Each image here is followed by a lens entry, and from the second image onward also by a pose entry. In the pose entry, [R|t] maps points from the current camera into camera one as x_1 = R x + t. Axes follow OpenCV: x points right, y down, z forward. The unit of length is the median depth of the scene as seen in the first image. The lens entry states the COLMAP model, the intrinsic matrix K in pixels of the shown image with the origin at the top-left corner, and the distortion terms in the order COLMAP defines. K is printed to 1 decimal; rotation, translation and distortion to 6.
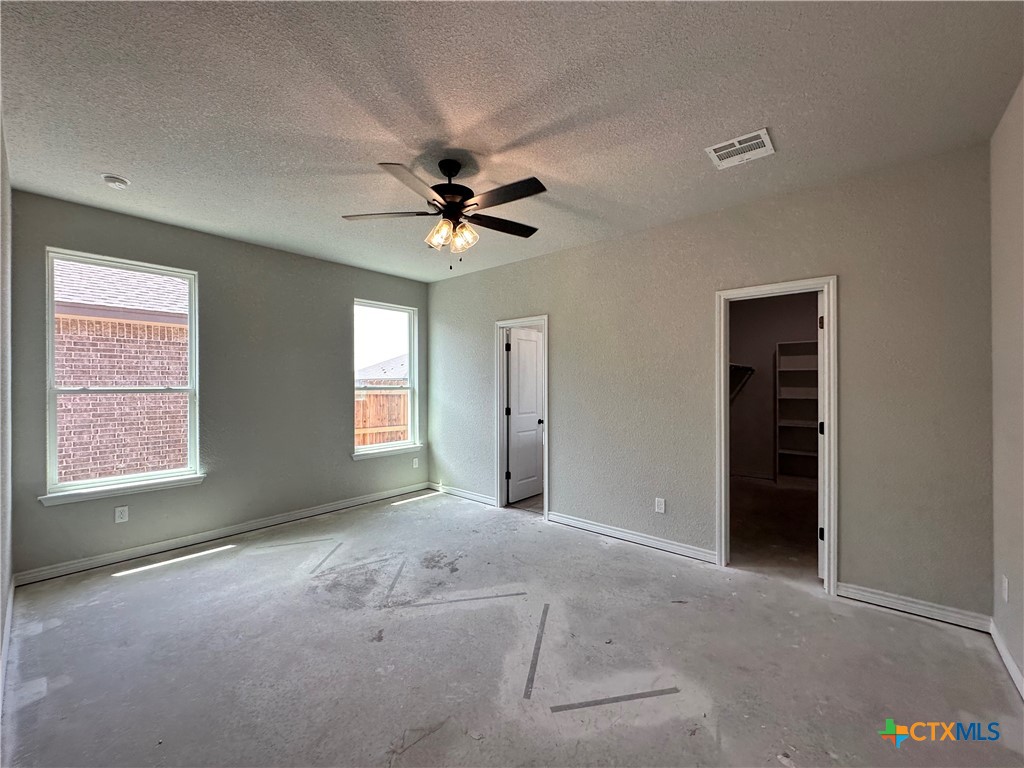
lens RADIAL K [[409.5, 0, 513.9], [0, 409.5, 383.8], [0, 0, 1]] dist [-0.004771, 0.000206]
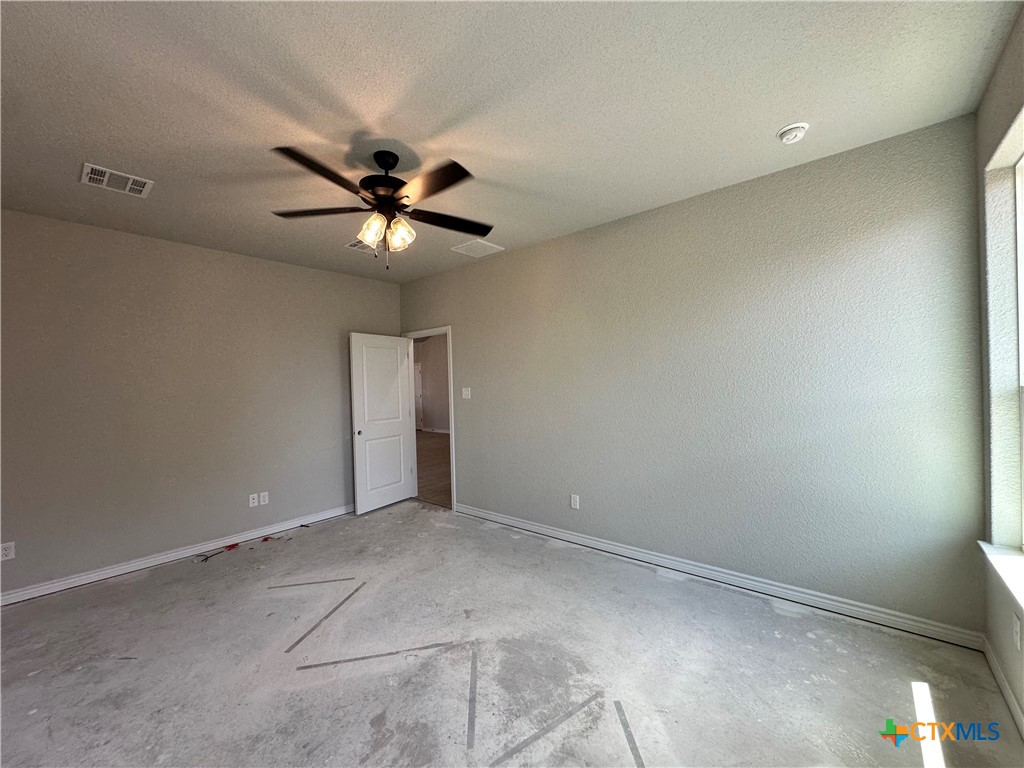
lens RADIAL K [[409.5, 0, 512.5], [0, 409.5, 385.5], [0, 0, 1]] dist [-0.004771, 0.000206]
pose [[-0.999571, 0.029275, -0.001100, -0.380640], [0.029271, 0.999565, 0.003633, -0.011645], [0.001206, 0.003599, -0.999993, 1.721018]]
